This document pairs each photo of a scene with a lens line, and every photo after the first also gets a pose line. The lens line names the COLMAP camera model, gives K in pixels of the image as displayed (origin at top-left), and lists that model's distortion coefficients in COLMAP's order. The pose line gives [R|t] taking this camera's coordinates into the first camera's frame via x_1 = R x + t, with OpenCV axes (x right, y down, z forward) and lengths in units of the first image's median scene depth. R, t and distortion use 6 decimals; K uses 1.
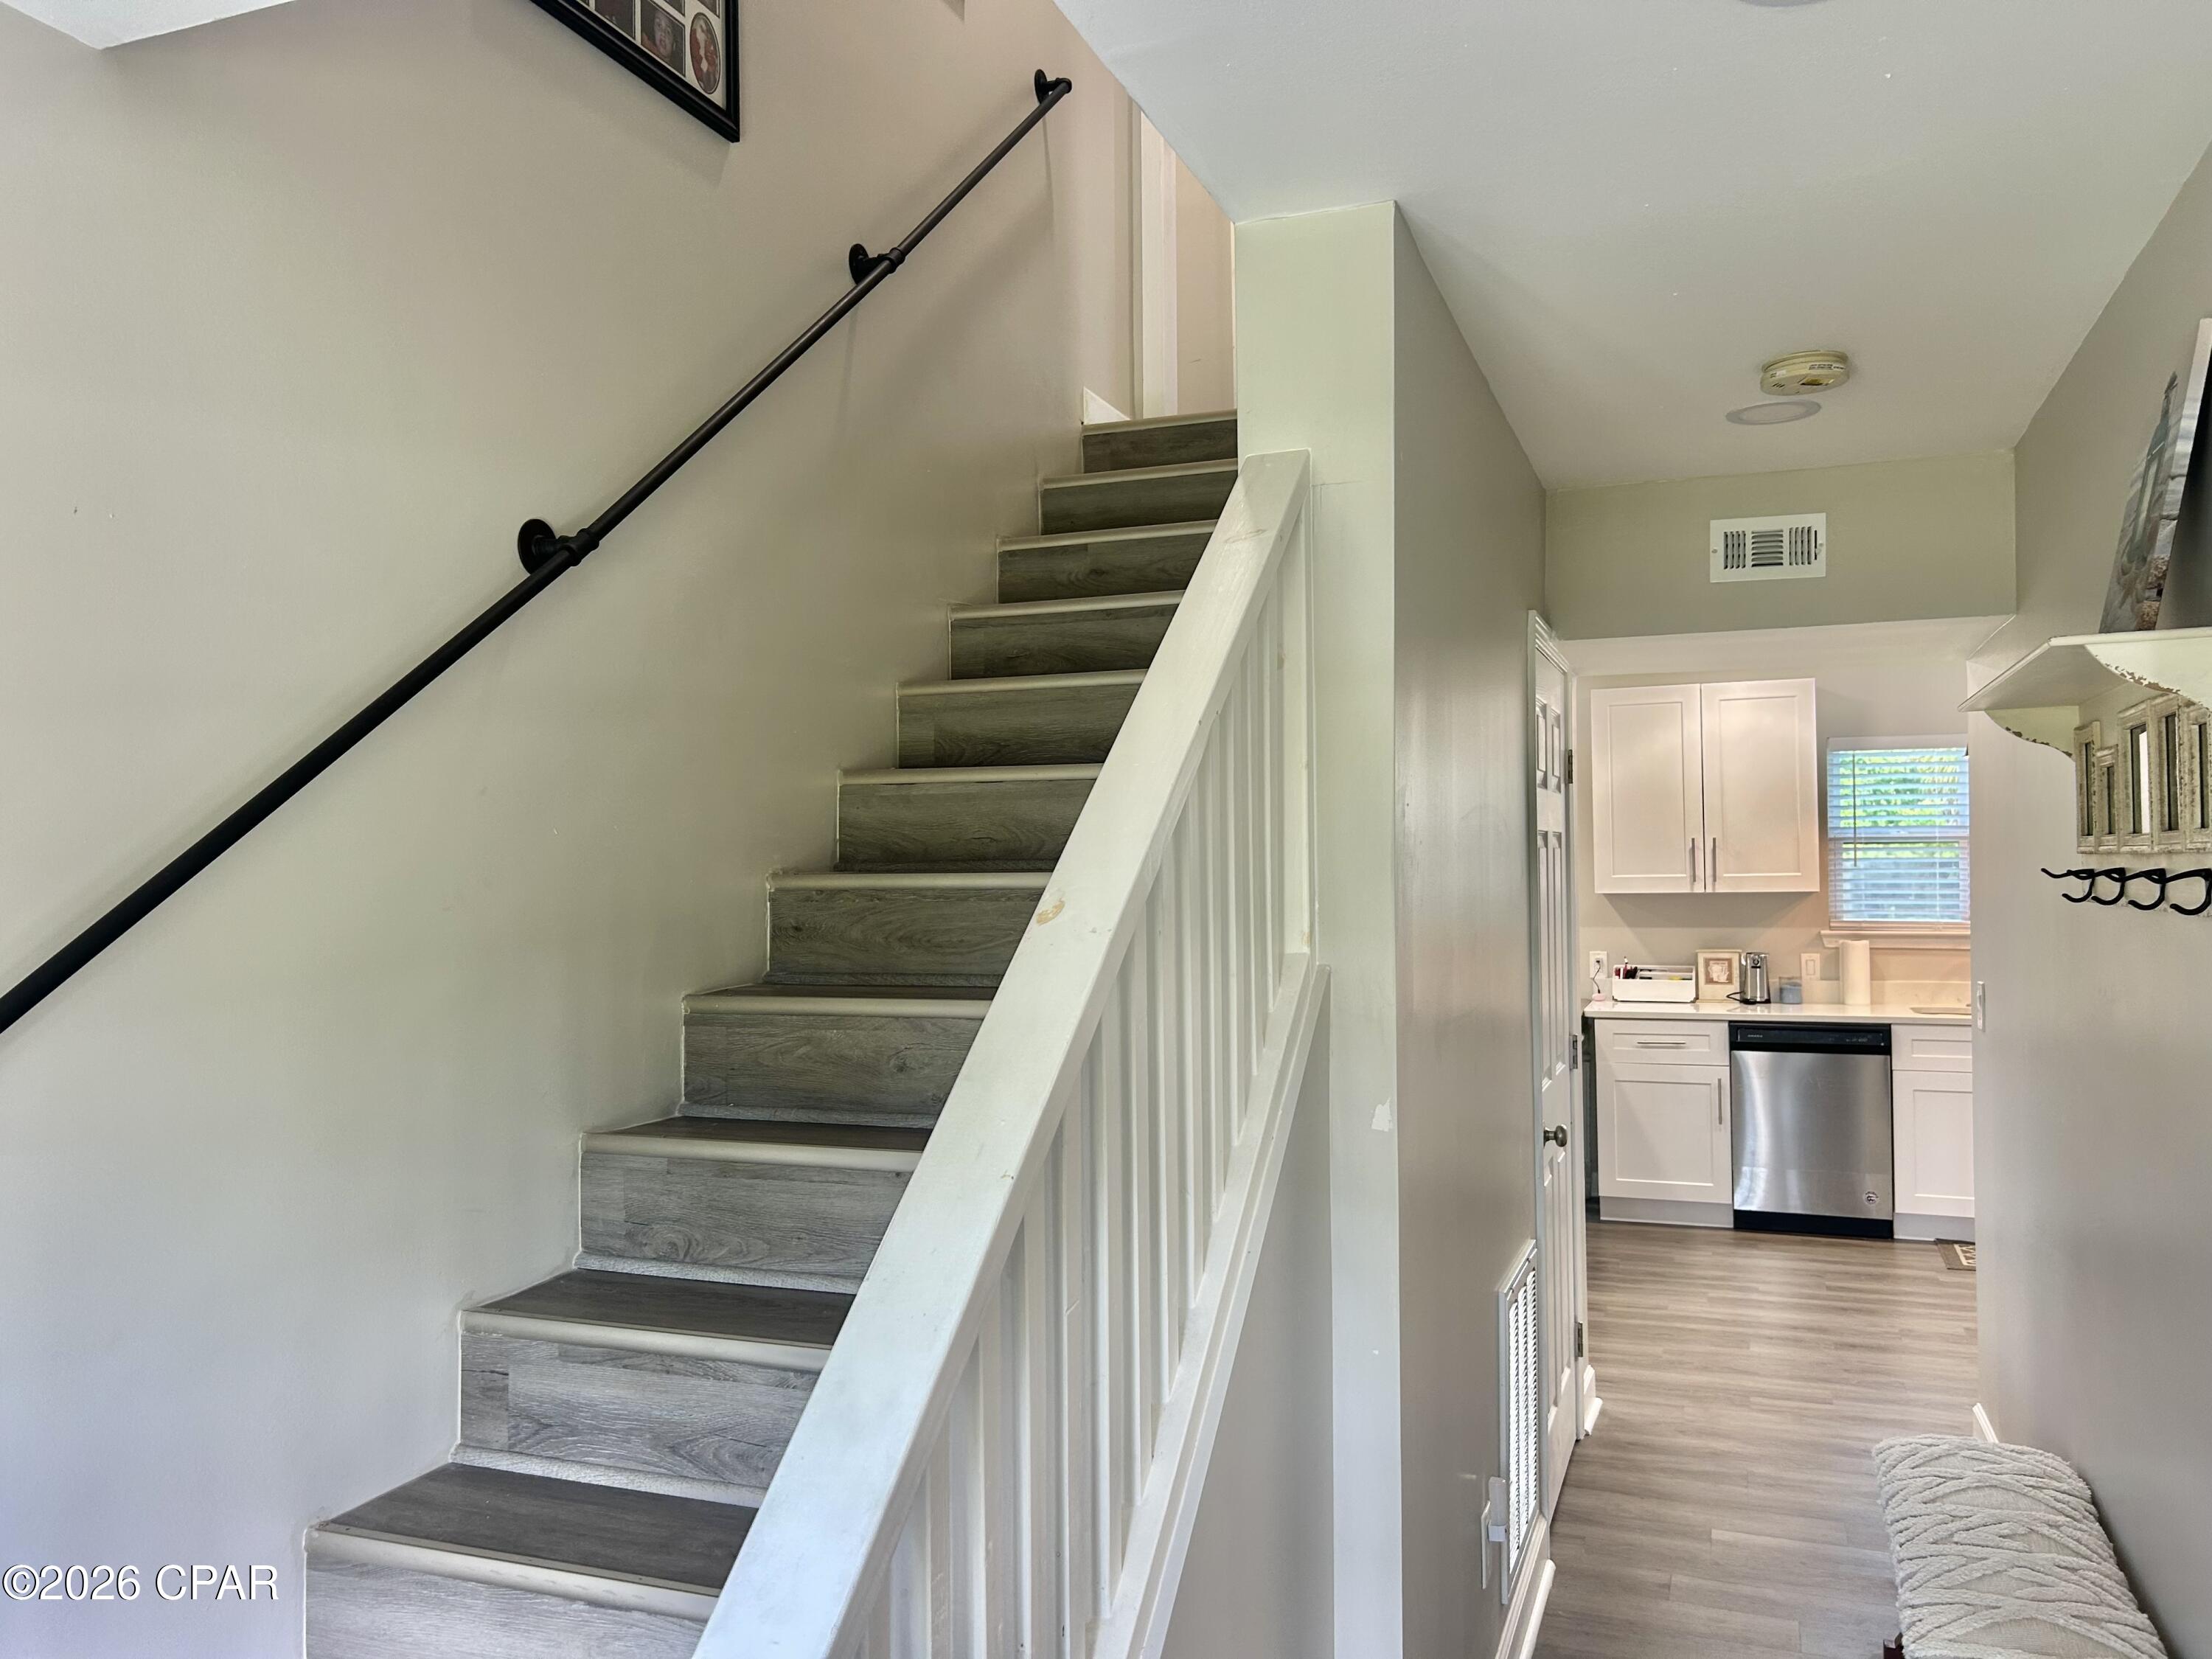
lens RADIAL K [[1645.8, 0, 1104.7], [0, 1645.8, 840.6], [0, 0, 1]] dist [0.093890, -0.140558]
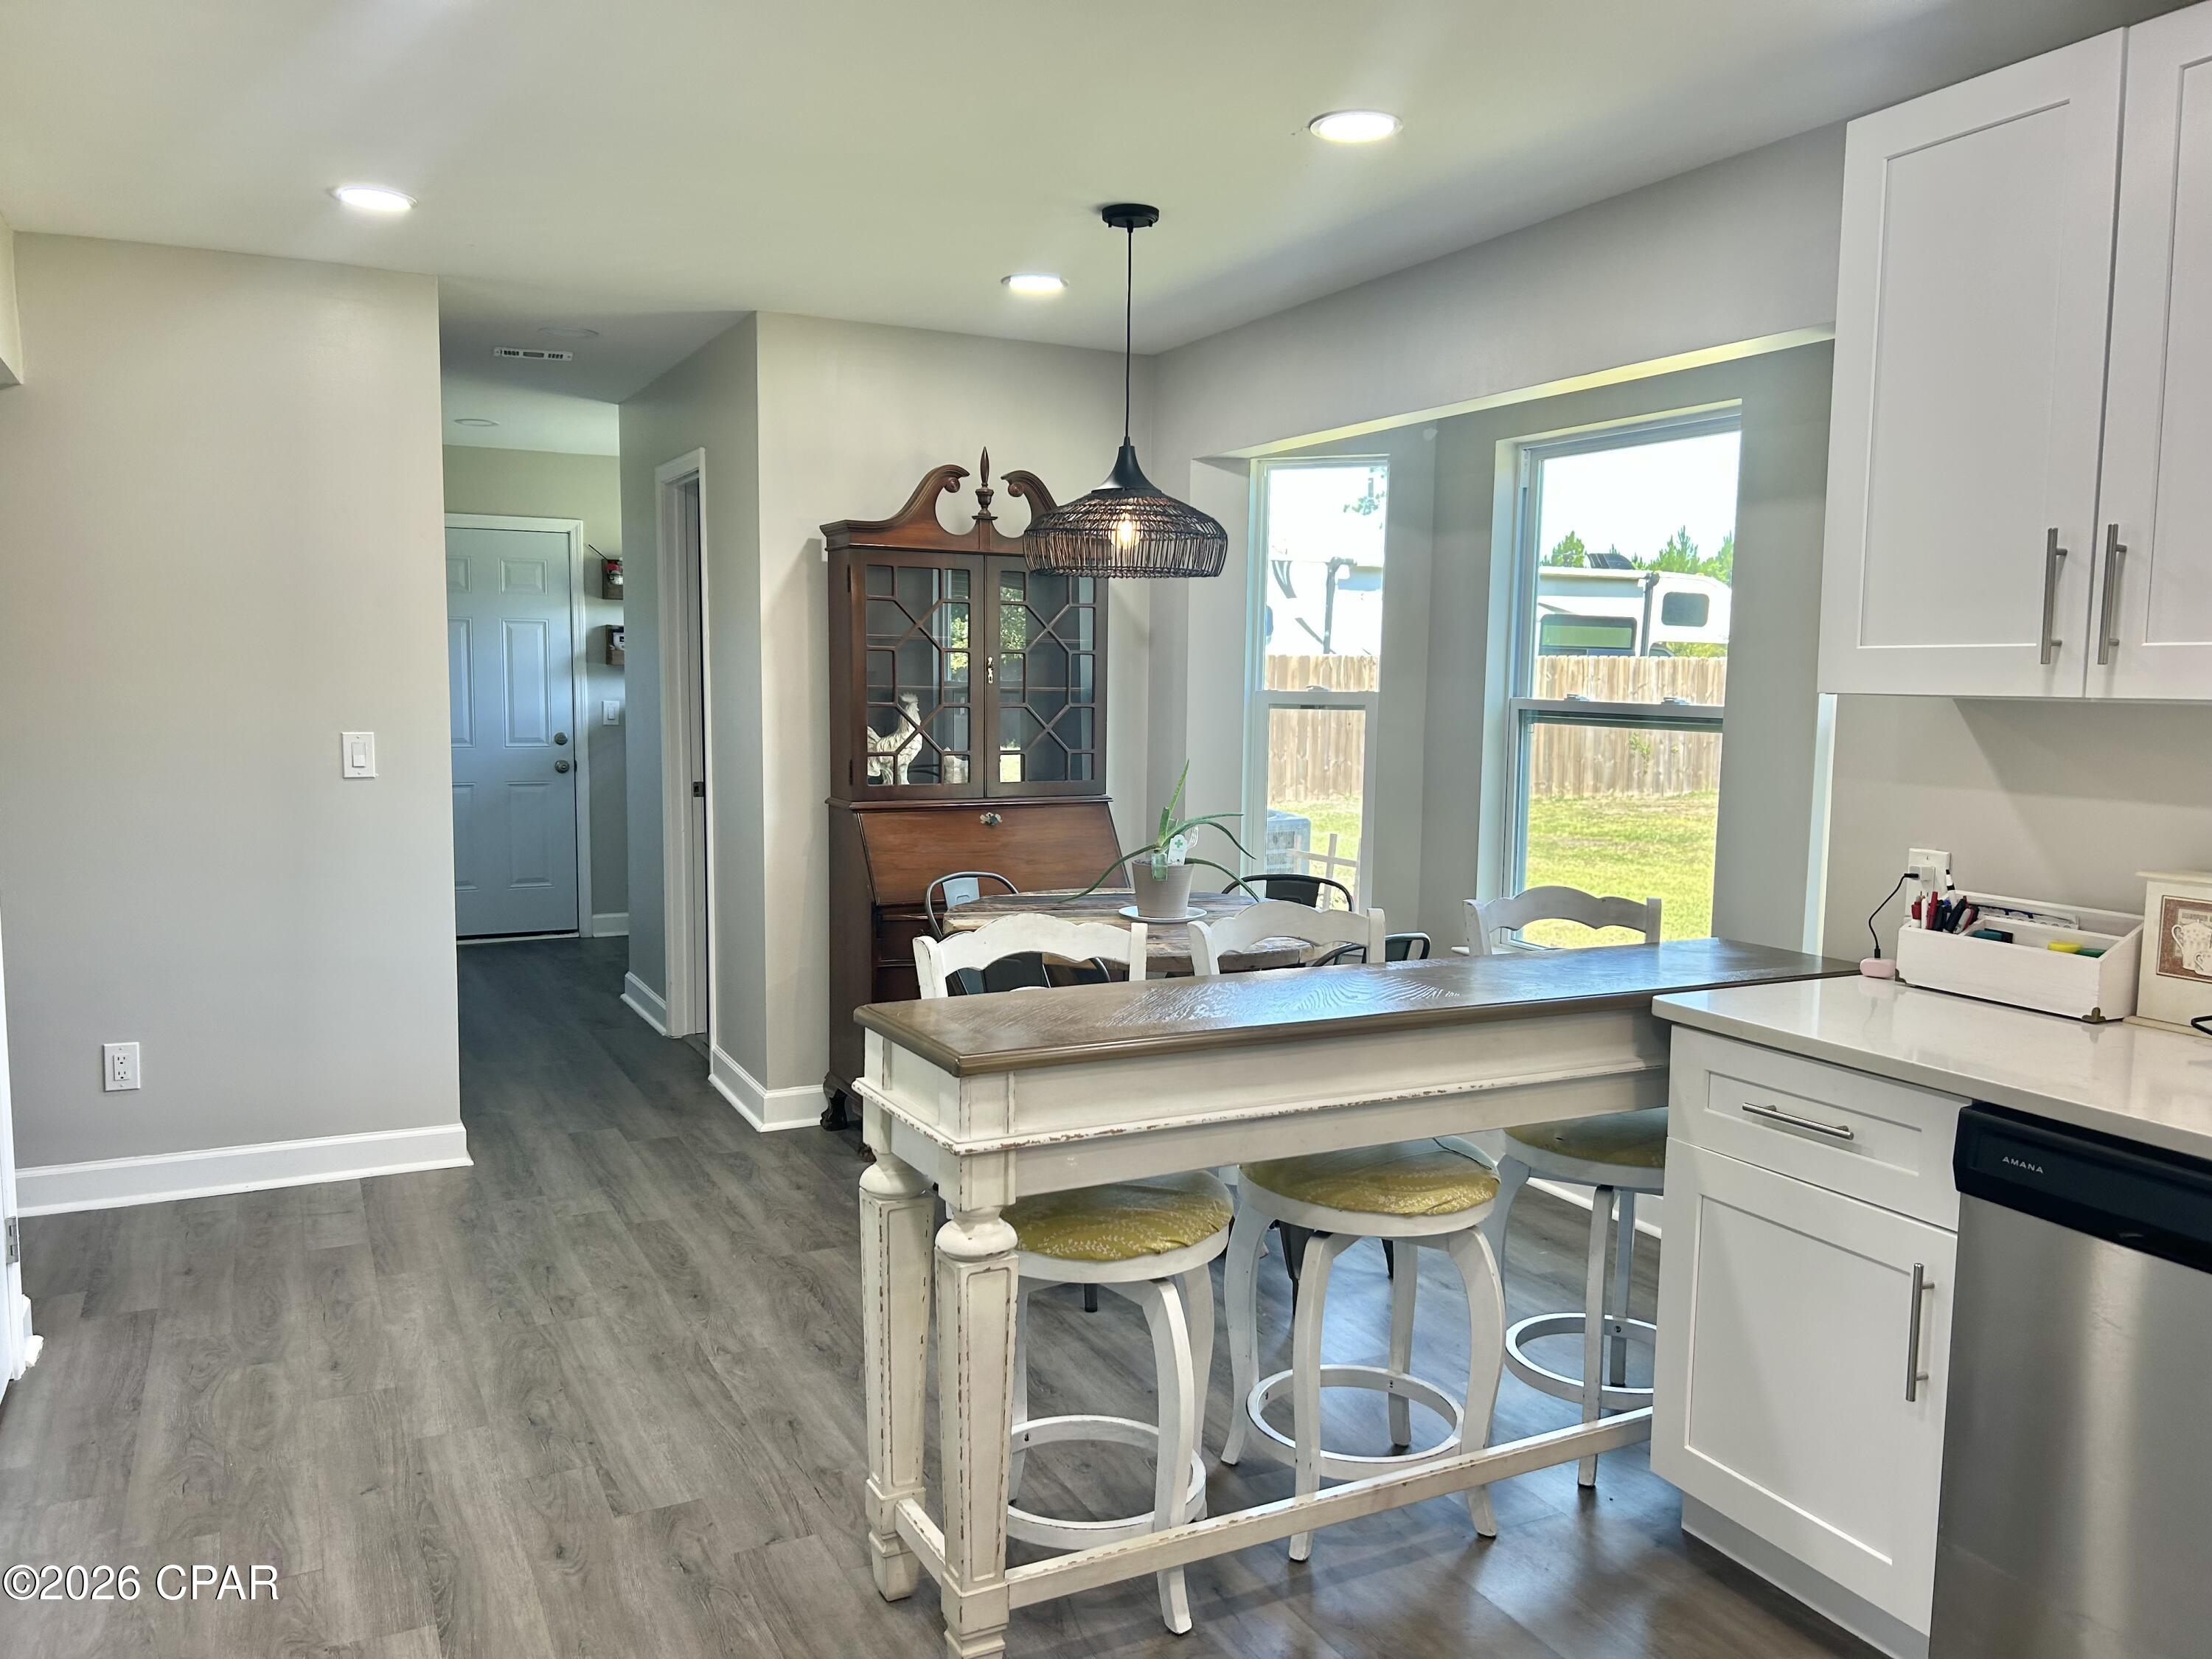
lens RADIAL K [[1645.8, 0, 1104.7], [0, 1645.8, 840.6], [0, 0, 1]] dist [0.093890, -0.140558]
pose [[0.743934, 0.095543, -0.661388, 0.426007], [-0.018625, 0.992306, 0.122397, 0.022146], [0.667994, -0.078737, 0.739990, 0.612072]]
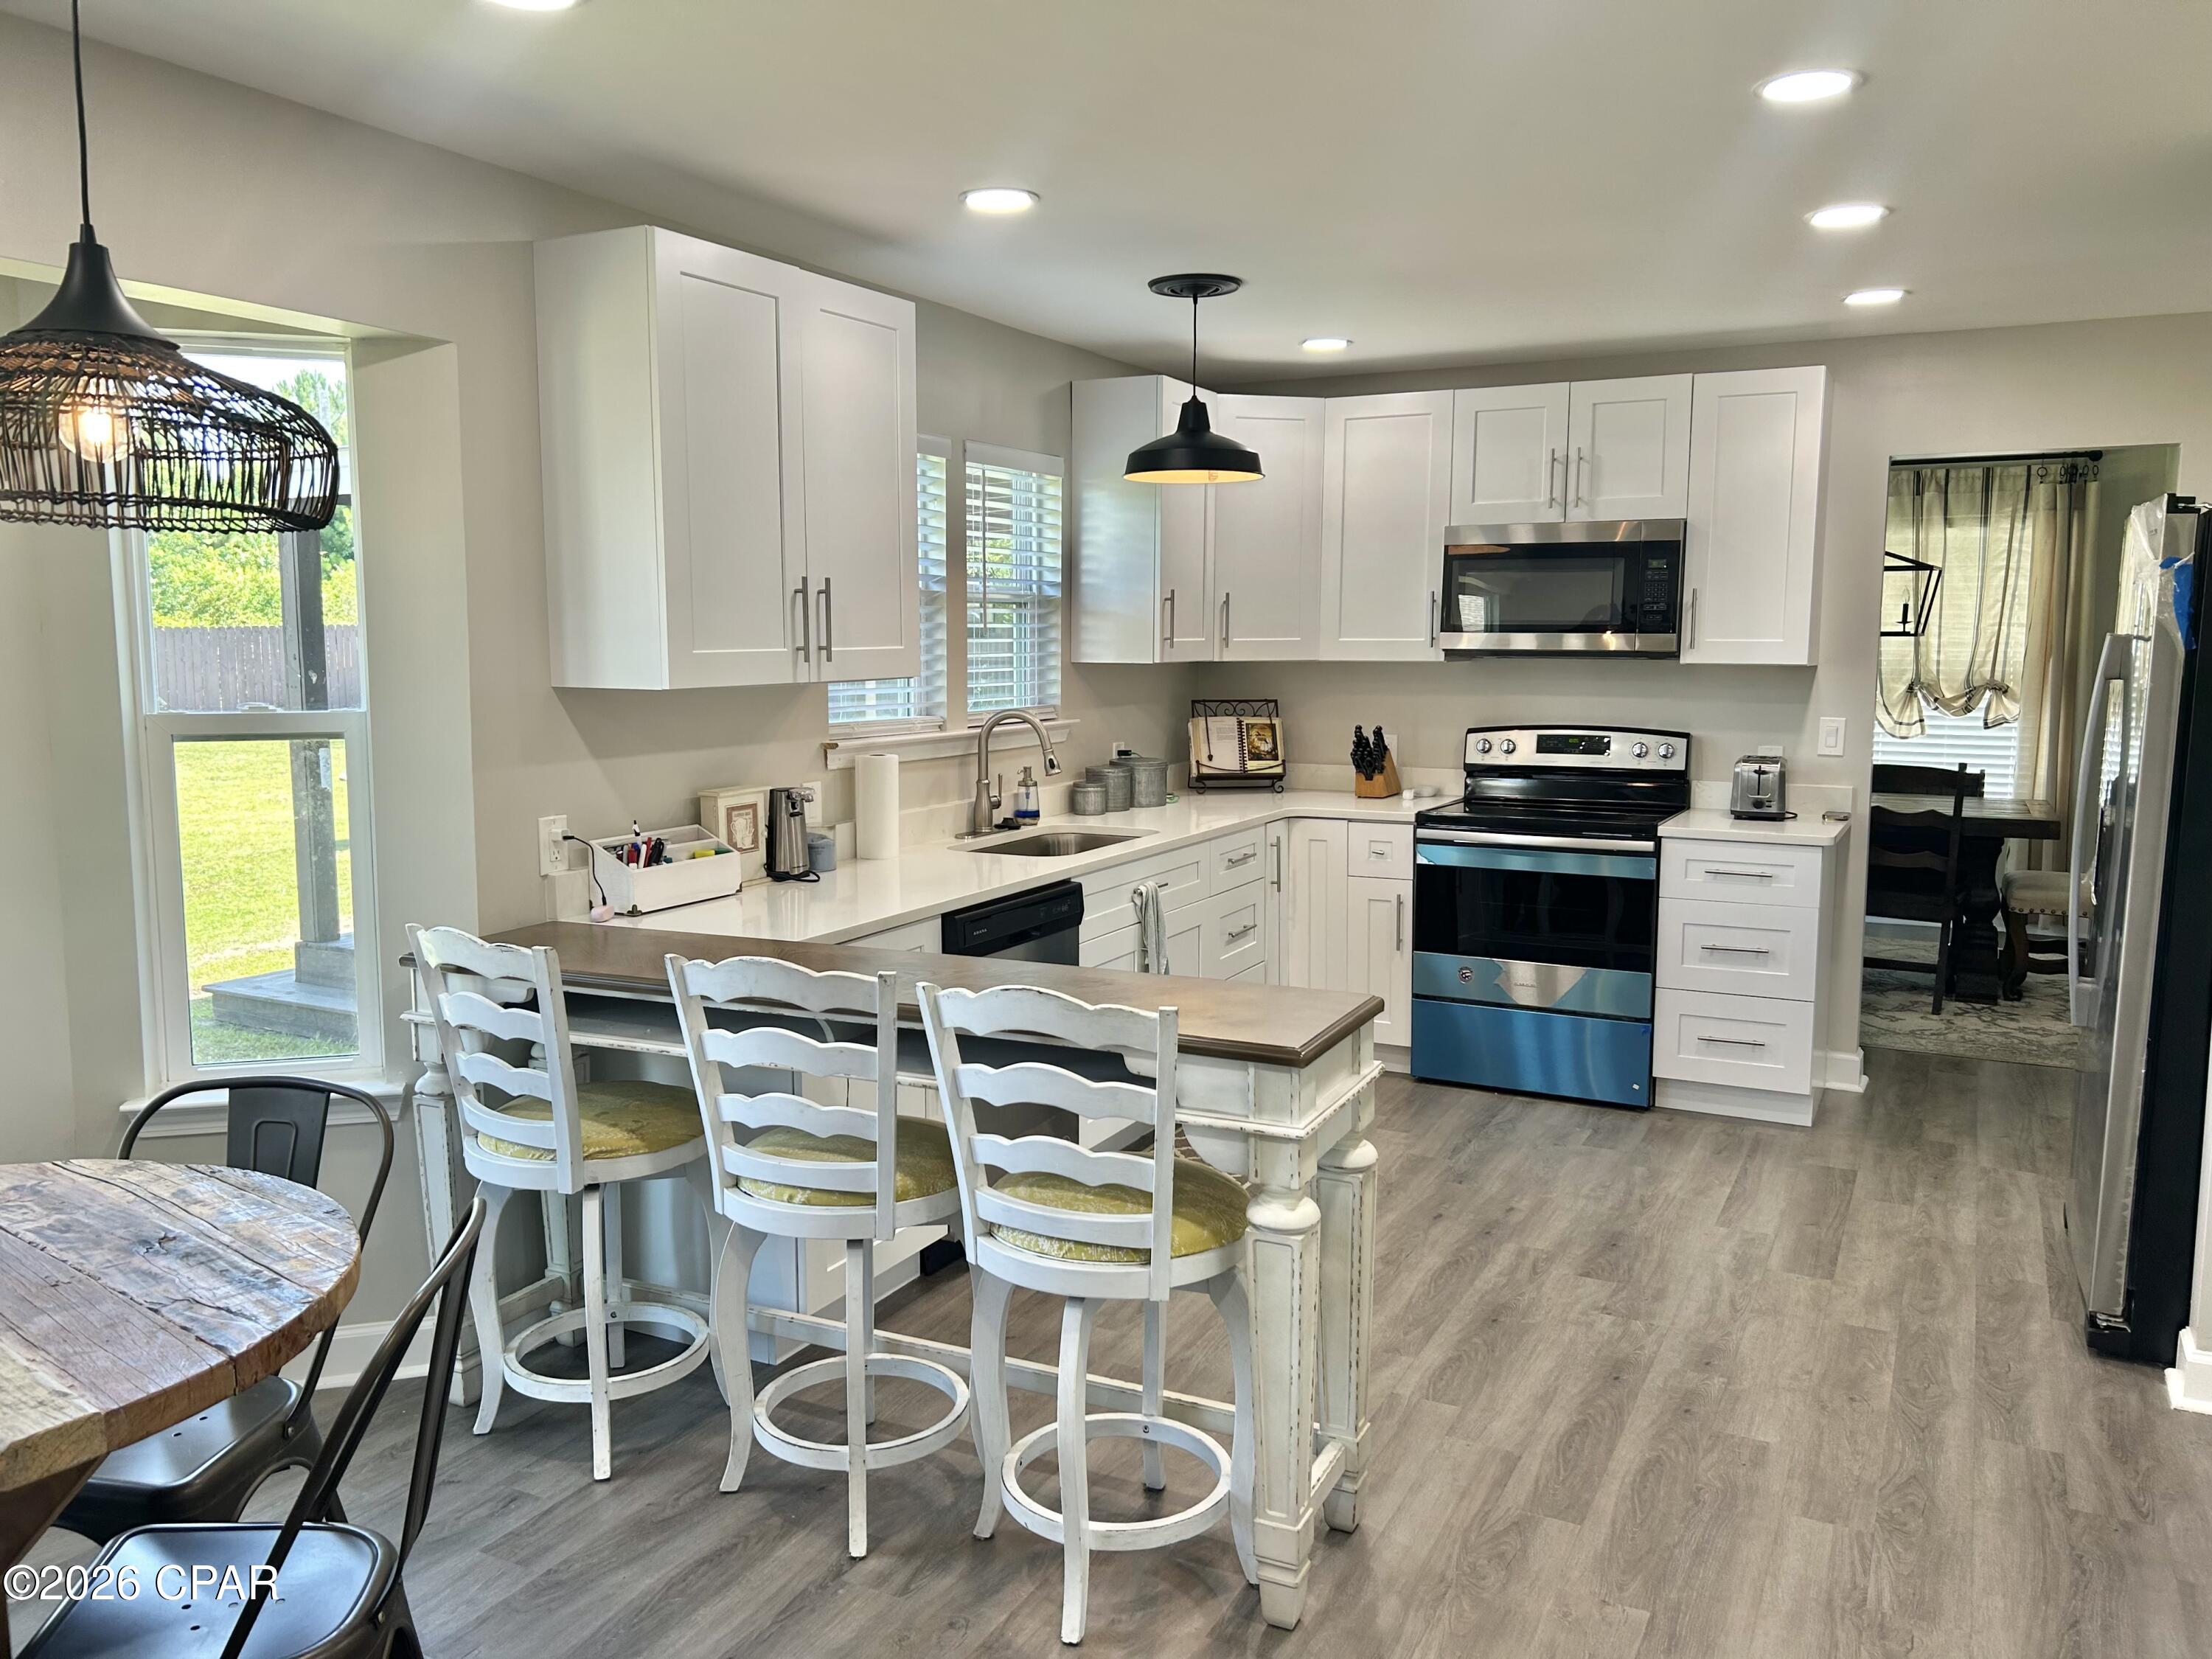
lens RADIAL K [[1645.8, 0, 1104.7], [0, 1645.8, 840.6], [0, 0, 1]] dist [0.093890, -0.140558]
pose [[0.104377, -0.111576, 0.988259, -0.144047], [-0.022408, 0.993171, 0.114497, 0.018953], [-0.994285, -0.034095, 0.101164, 0.833163]]
